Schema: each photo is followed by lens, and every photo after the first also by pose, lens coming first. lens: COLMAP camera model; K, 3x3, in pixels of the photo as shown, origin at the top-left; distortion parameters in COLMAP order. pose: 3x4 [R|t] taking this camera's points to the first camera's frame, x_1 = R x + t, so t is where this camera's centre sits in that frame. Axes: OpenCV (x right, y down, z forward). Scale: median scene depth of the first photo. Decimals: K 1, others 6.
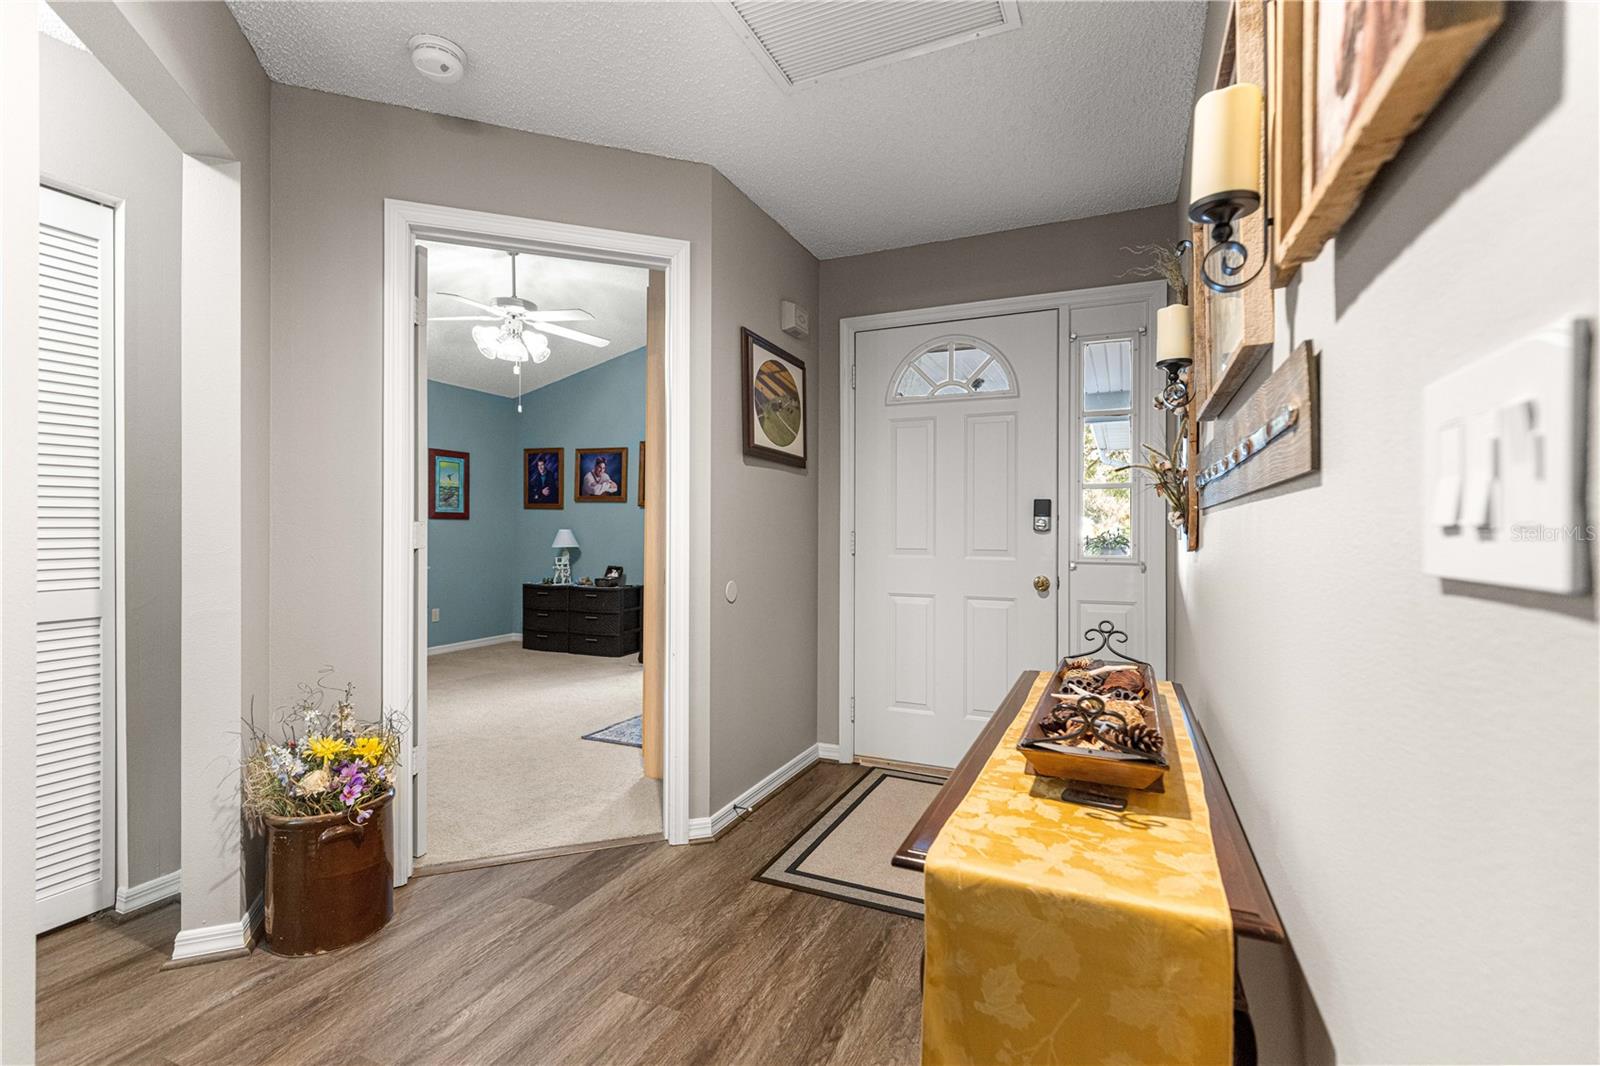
lens RADIAL K [[725.8, 0, 805.7], [0, 725.8, 525.4], [0, 0, 1]] dist [0.004778, -0.000039]
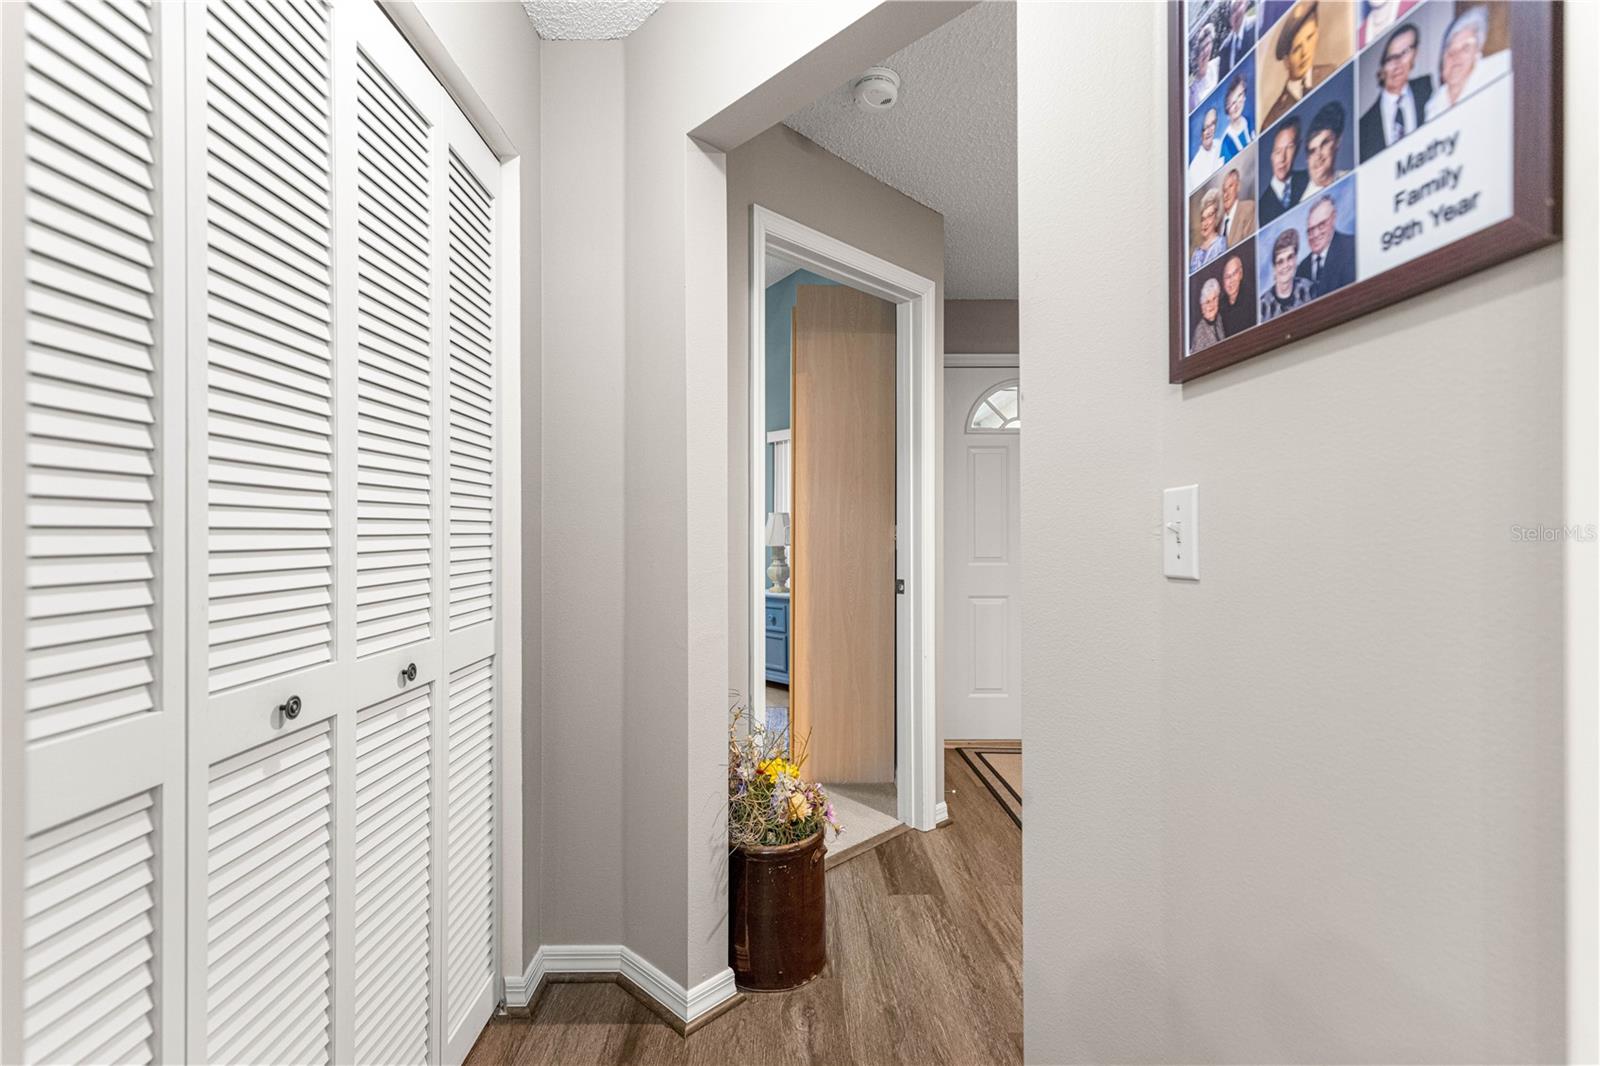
lens RADIAL K [[725.8, 0, 794.5], [0, 725.8, 532.3], [0, 0, 1]] dist [0.004778, -0.000039]
pose [[0.906925, 0.000286, 0.421293, -0.781101], [-0.000669, 0.999999, 0.000760, -0.011125], [-0.421293, -0.000971, 0.906924, 0.086167]]
